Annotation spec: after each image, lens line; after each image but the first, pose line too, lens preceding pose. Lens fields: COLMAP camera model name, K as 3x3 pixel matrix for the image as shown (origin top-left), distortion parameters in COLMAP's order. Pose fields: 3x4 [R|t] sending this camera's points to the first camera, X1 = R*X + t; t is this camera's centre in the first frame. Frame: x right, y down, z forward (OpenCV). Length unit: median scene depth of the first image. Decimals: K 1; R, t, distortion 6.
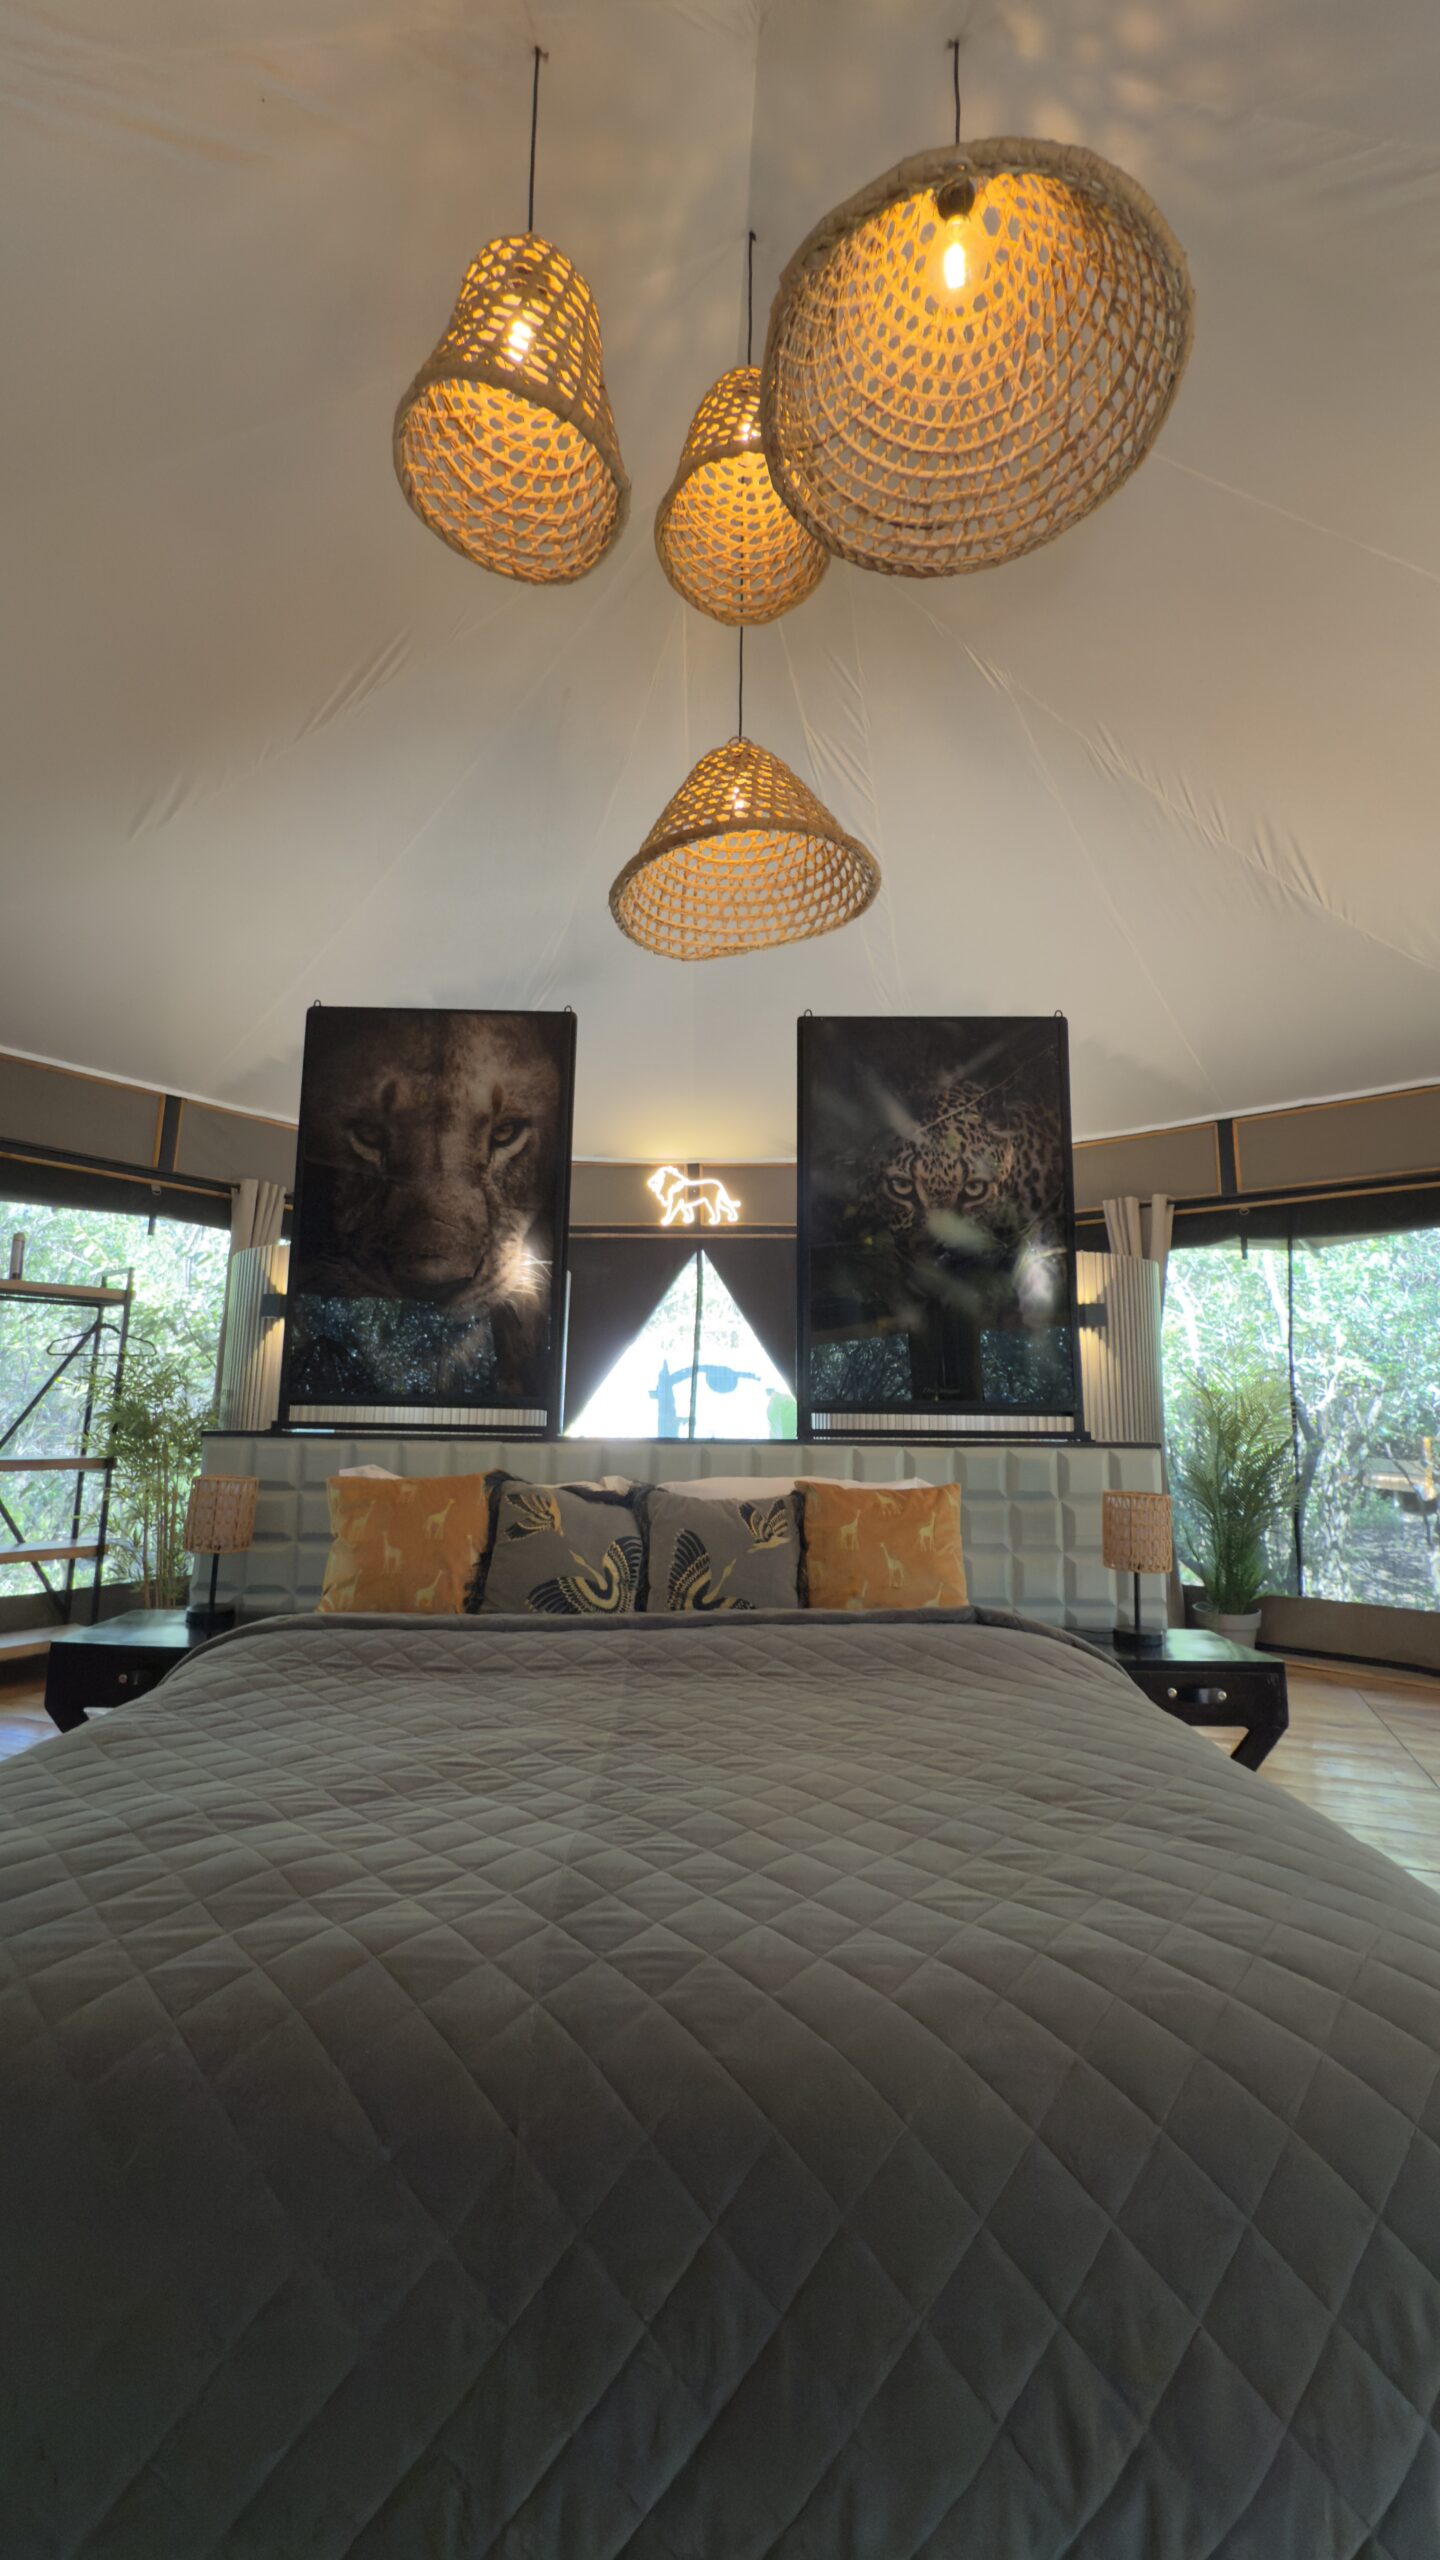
lens RADIAL K [[1020.6, 0, 720.0], [0, 1020.6, 1280.0], [0, 0, 1]] dist [0.000081, -0.000254]
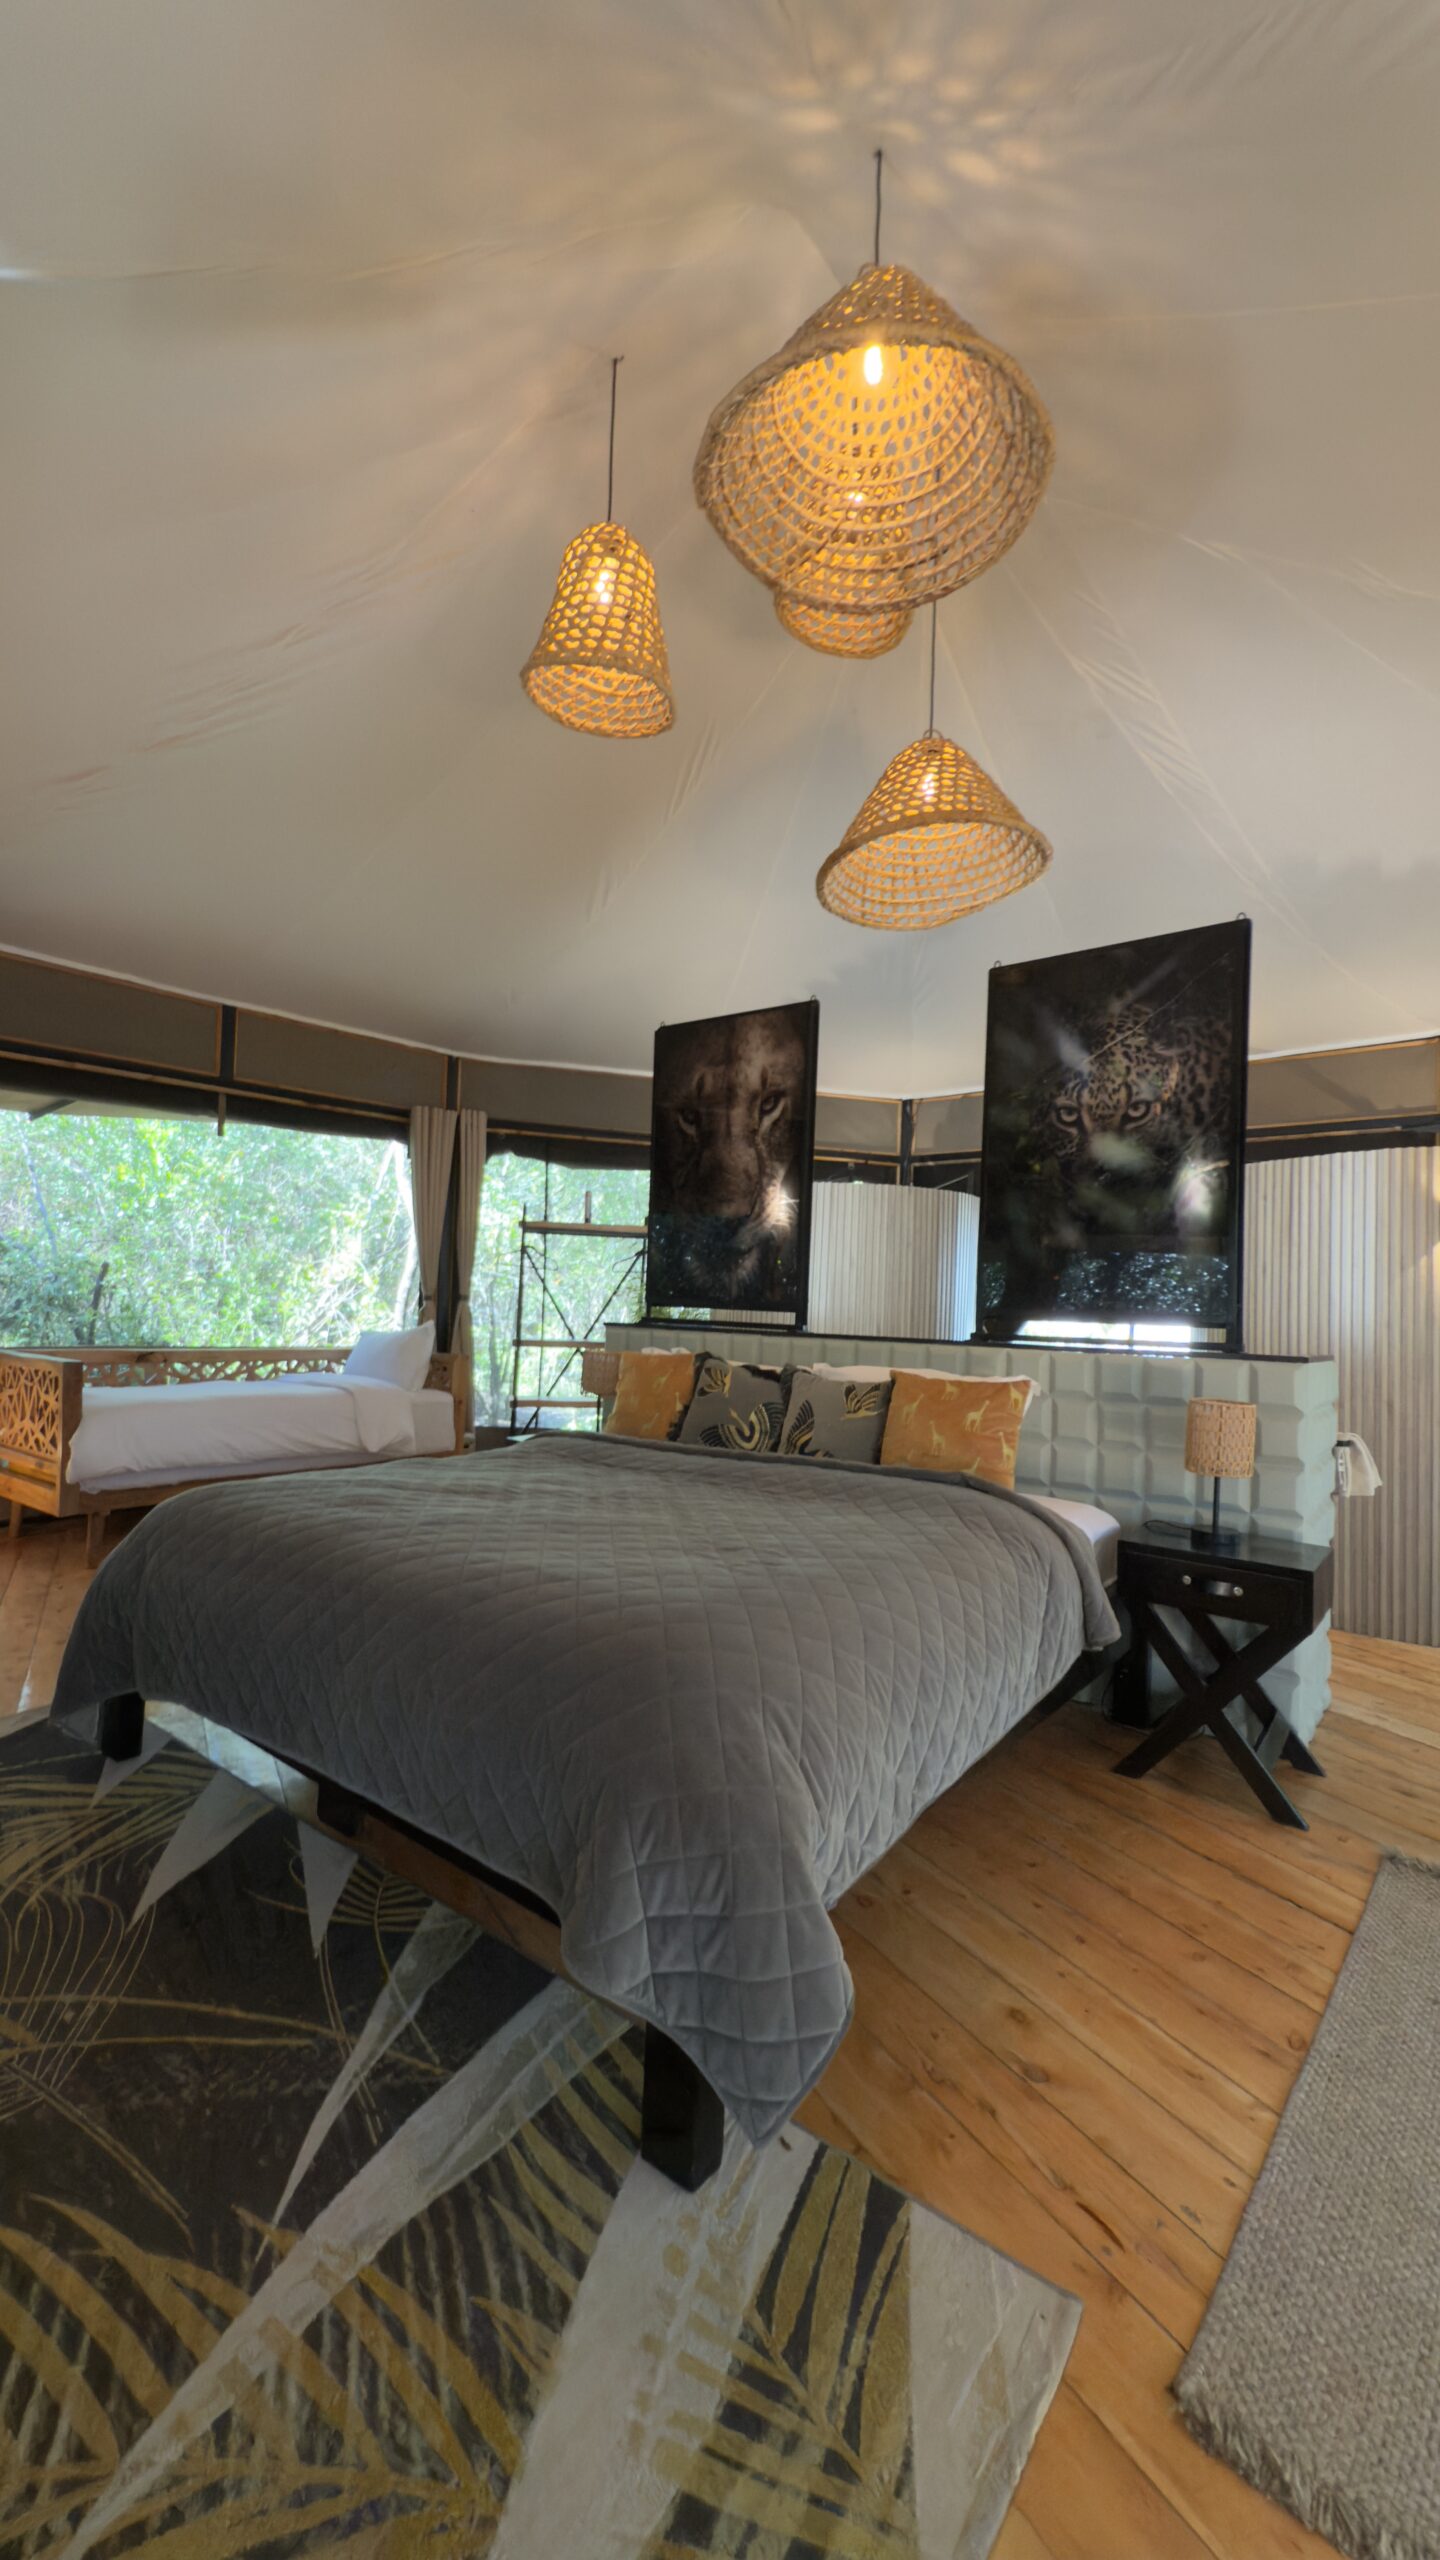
lens RADIAL K [[1020.6, 0, 720.0], [0, 1020.6, 1280.0], [0, 0, 1]] dist [0.000081, -0.000254]
pose [[0.789138, -0.000881, -0.614216, 0.553975], [0.054638, 0.996135, 0.068770, -0.011196], [0.611781, -0.087828, 0.786136, -0.097866]]
